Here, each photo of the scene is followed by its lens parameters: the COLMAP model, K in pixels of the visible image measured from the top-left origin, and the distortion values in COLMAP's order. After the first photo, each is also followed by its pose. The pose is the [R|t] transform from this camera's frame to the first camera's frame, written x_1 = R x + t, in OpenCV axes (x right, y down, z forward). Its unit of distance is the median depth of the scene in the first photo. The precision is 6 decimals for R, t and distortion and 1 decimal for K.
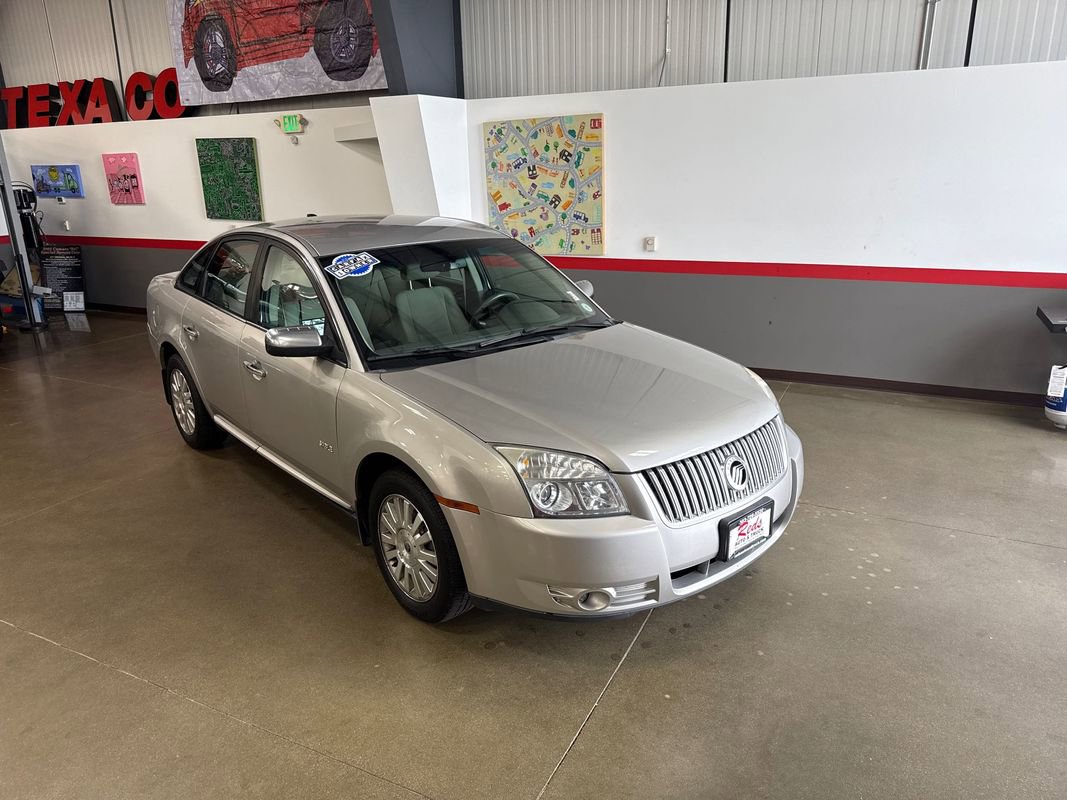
lens RADIAL K [[757.1, 0, 532.2], [0, 757.1, 402.2], [0, 0, 1]] dist [0.024010, -0.023595]
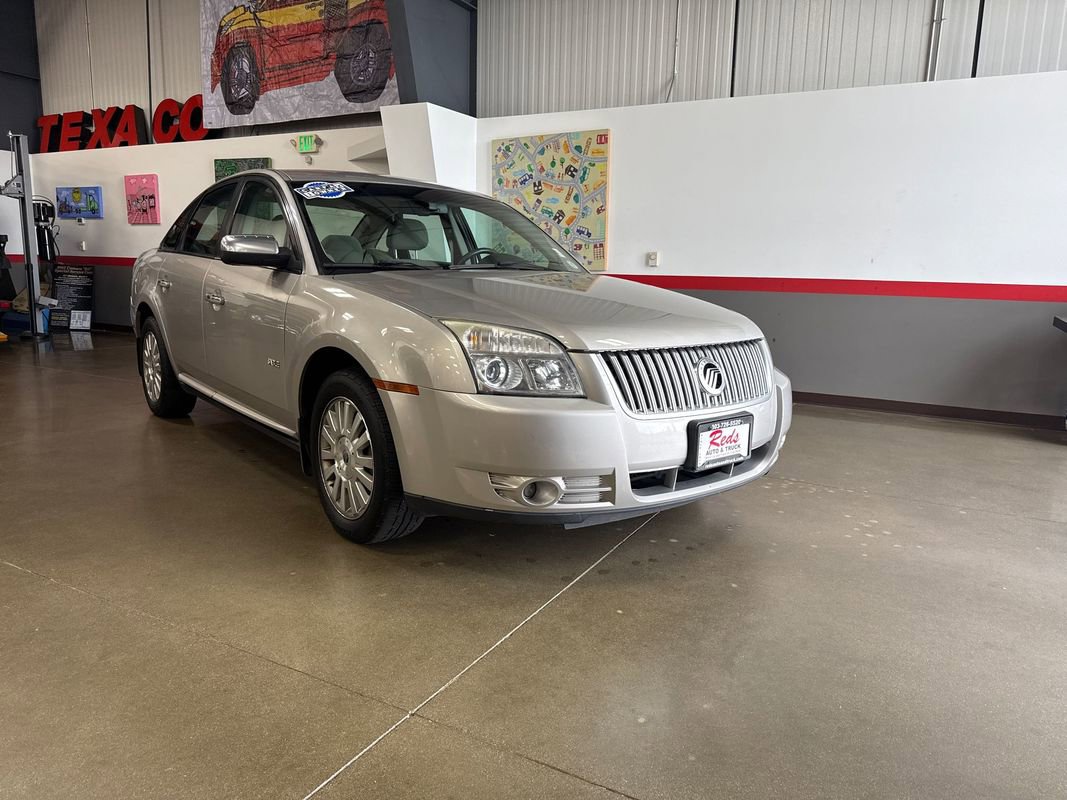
lens RADIAL K [[757.1, 0, 534.3], [0, 757.1, 404.1], [0, 0, 1]] dist [0.024010, -0.023595]
pose [[0.998354, 0.052044, -0.024116, 0.035456], [-0.054639, 0.990815, -0.123694, 0.104664], [0.017457, 0.124808, 0.992027, 0.047592]]
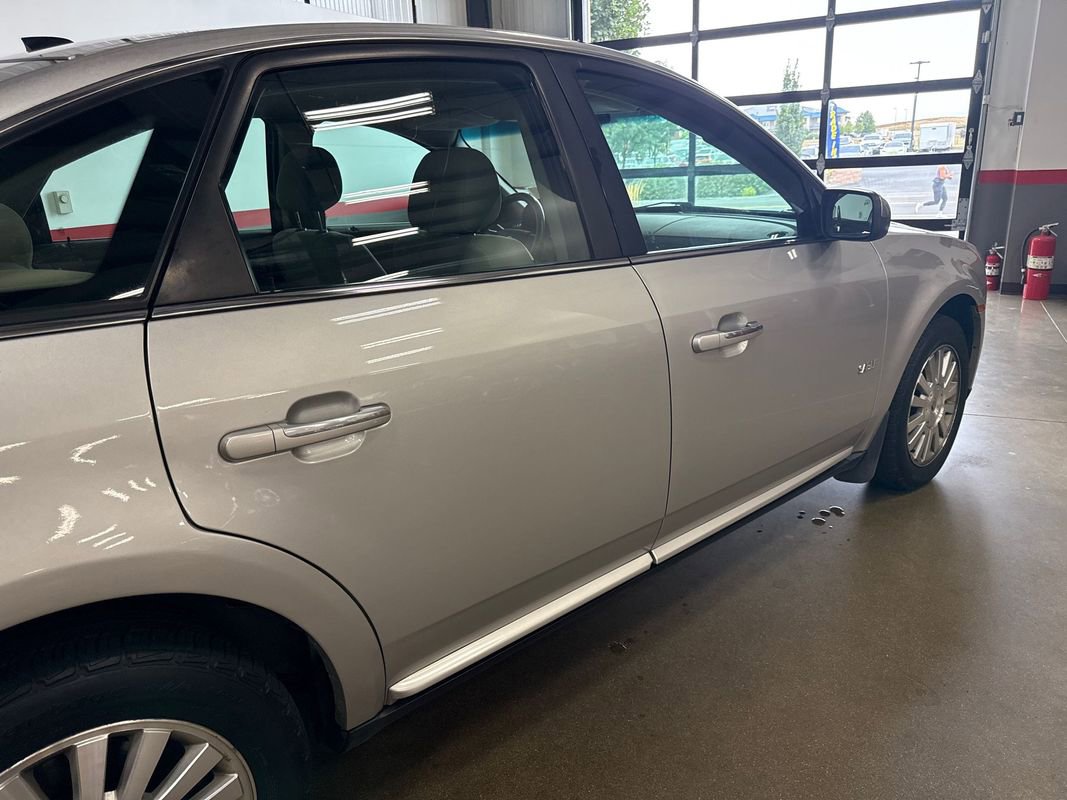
lens RADIAL K [[757.1, 0, 539.2], [0, 757.1, 403.3], [0, 0, 1]] dist [0.024010, -0.023595]
pose [[-0.017523, -0.284883, 0.958402, -0.469575], [0.337049, 0.900761, 0.273912, -0.098891], [-0.941324, 0.327828, 0.080236, 0.626440]]
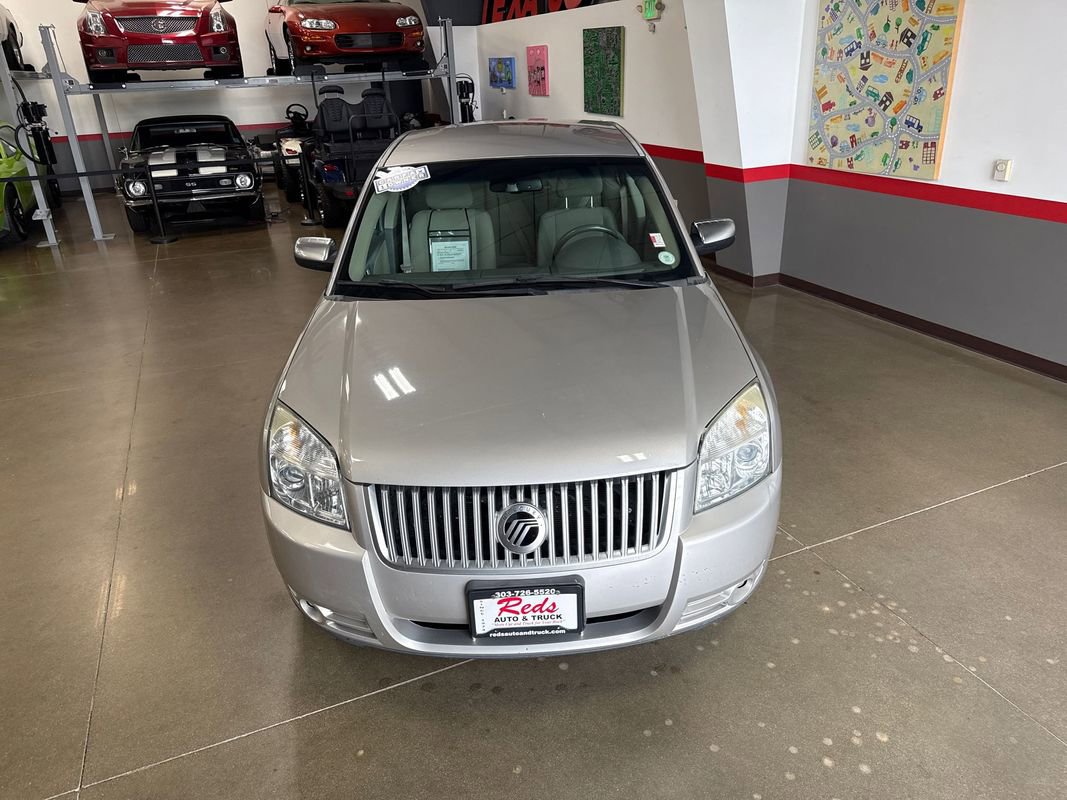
lens RADIAL K [[757.1, 0, 523.3], [0, 757.1, 381.0], [0, 0, 1]] dist [0.024010, -0.023595]
pose [[0.762308, 0.238289, -0.601751, 0.280713], [-0.166844, 0.970684, 0.173022, -0.069566], [0.625339, -0.031497, 0.779717, 0.189350]]
